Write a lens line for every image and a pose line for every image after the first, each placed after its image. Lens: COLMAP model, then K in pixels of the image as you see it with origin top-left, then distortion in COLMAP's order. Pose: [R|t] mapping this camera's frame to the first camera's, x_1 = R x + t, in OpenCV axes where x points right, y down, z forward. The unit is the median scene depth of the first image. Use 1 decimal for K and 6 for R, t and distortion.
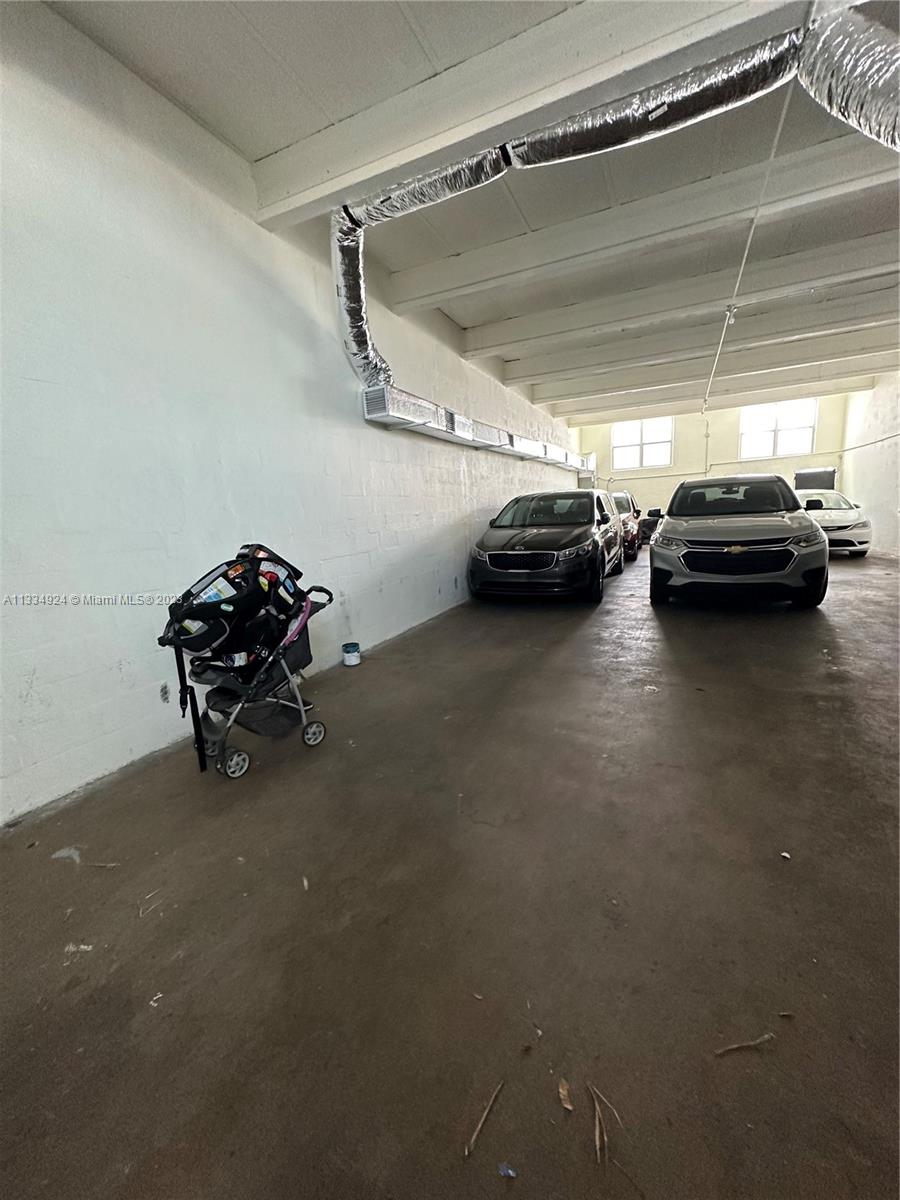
lens RADIAL K [[478.0, 0, 448.2], [0, 478.0, 601.5], [0, 0, 1]] dist [-0.000244, 0.000108]
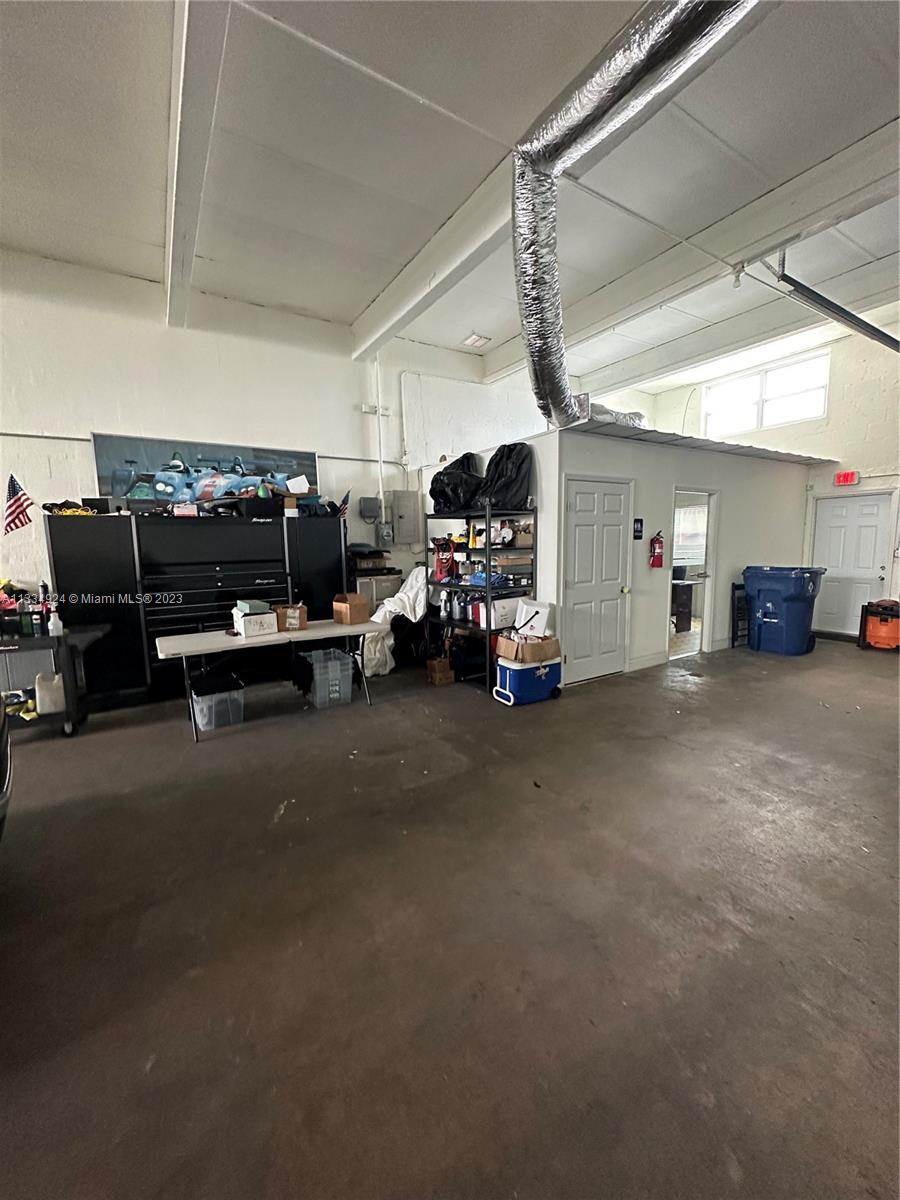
lens RADIAL K [[478.0, 0, 450.7], [0, 478.0, 598.4], [0, 0, 1]] dist [-0.000244, 0.000108]
pose [[-0.840764, 0.006615, 0.541362, 0.209874], [0.165244, 0.955348, 0.244959, -0.322082], [-0.515568, 0.295410, -0.804315, 1.586114]]
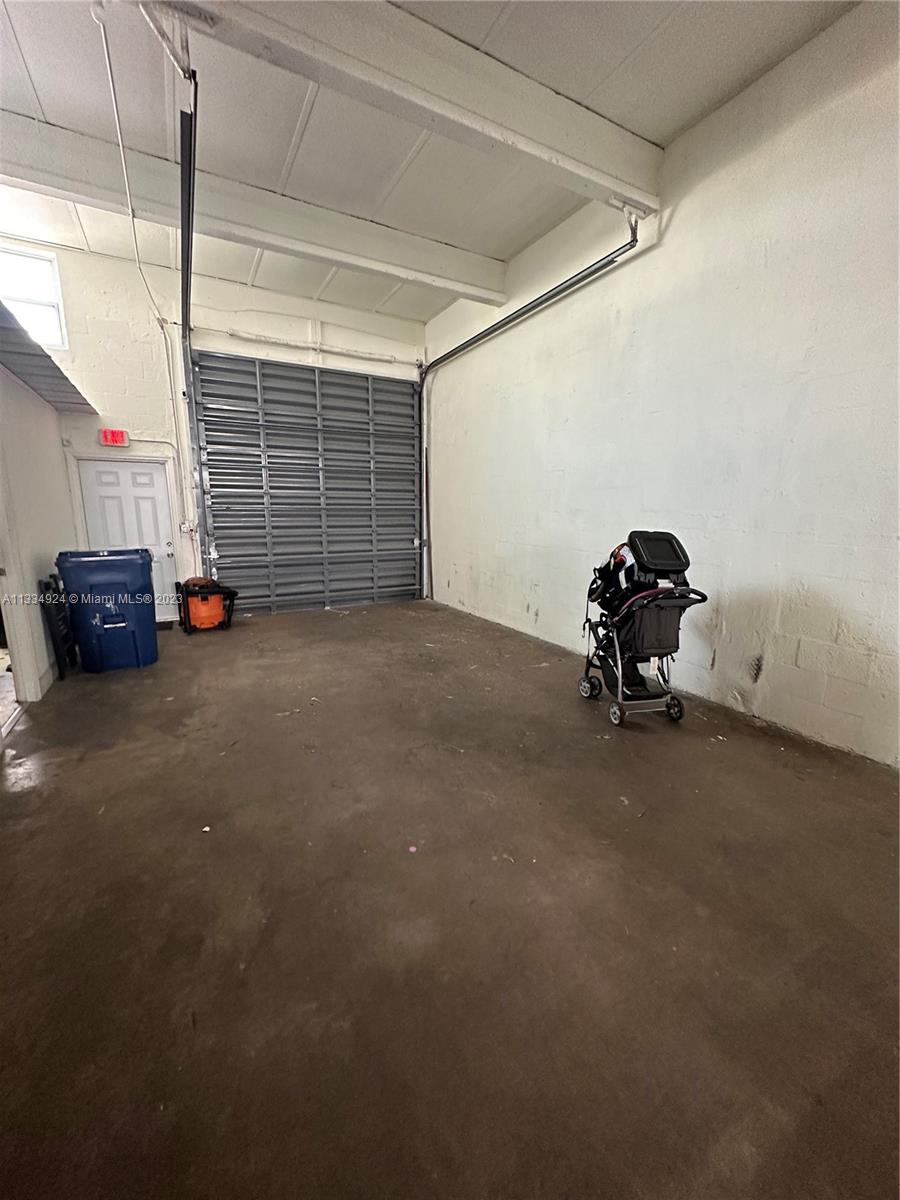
lens RADIAL K [[478.0, 0, 449.9], [0, 478.0, 600.9], [0, 0, 1]] dist [-0.000244, 0.000108]
pose [[-0.581333, 0.203607, -0.787779, 0.597663], [-0.125837, 0.934040, 0.334268, -0.219690], [0.803876, 0.293453, -0.517367, 0.983668]]
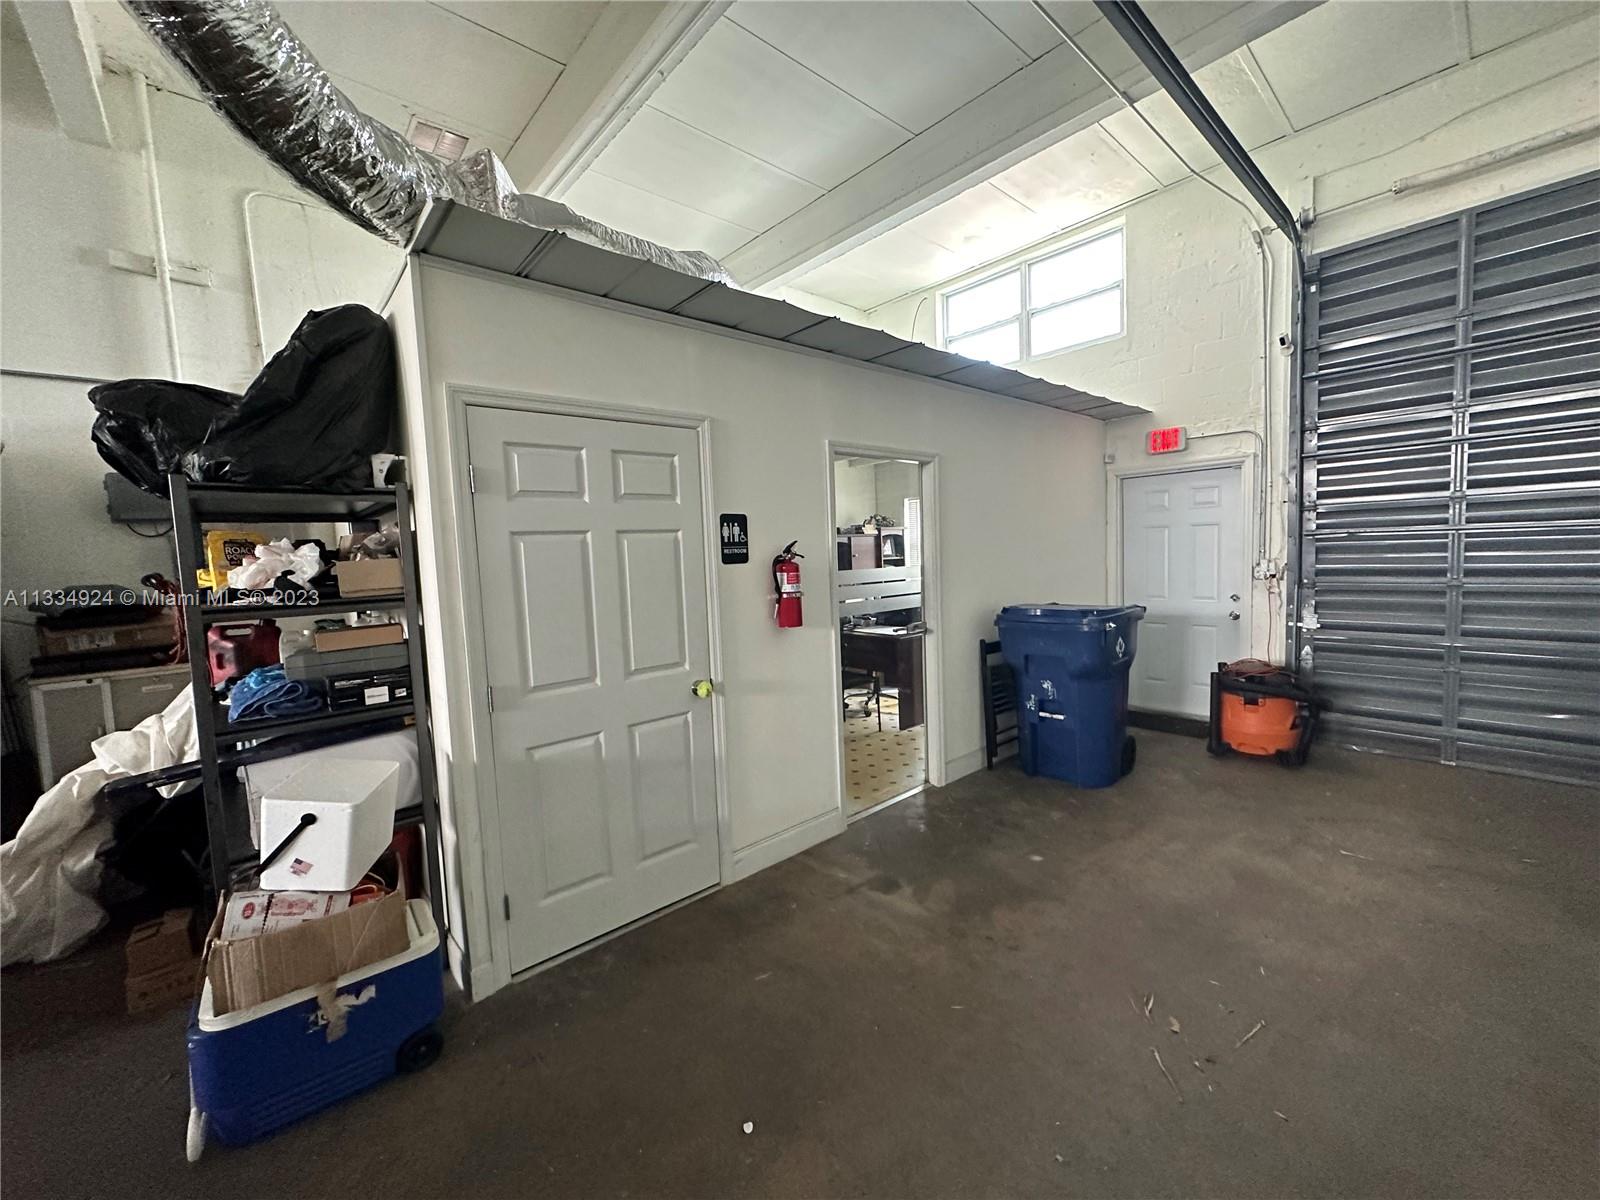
lens RADIAL K [[637.4, 0, 798.1], [0, 637.4, 597.4], [0, 0, 1]] dist [-0.000244, 0.000108]
pose [[-0.916815, 0.065585, 0.393890, 0.132543], [0.164468, 0.960886, 0.222820, -0.175155], [-0.363870, 0.269067, -0.891741, 0.806892]]
